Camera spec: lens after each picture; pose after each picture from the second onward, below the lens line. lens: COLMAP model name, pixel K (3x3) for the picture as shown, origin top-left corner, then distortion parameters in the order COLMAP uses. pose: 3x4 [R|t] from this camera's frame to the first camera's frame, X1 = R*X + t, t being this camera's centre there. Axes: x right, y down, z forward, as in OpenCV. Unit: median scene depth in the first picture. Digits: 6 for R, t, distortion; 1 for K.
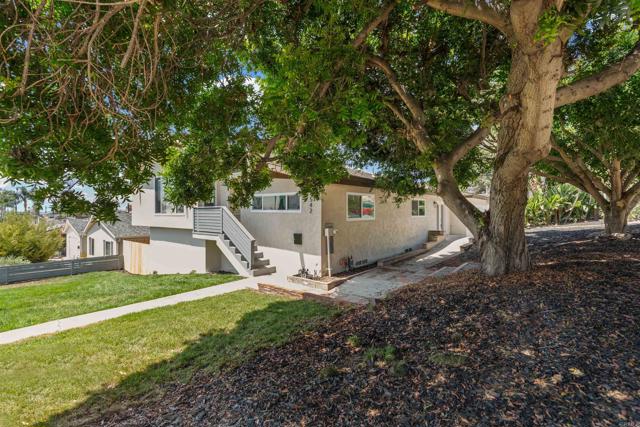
lens RADIAL K [[284.0, 0, 320.0], [0, 284.0, 213.5], [0, 0, 1]] dist [-0.008189, 0.000208]
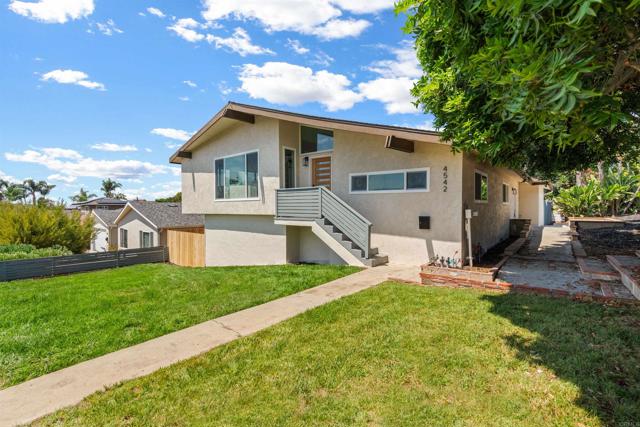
lens RADIAL K [[284.0, 0, 320.0], [0, 284.0, 213.5], [0, 0, 1]] dist [-0.008189, 0.000208]
pose [[0.999998, 0.001768, -0.000692, -0.231440], [-0.001757, 0.999885, 0.015058, 0.028849], [0.000719, -0.015057, 0.999886, 0.088240]]
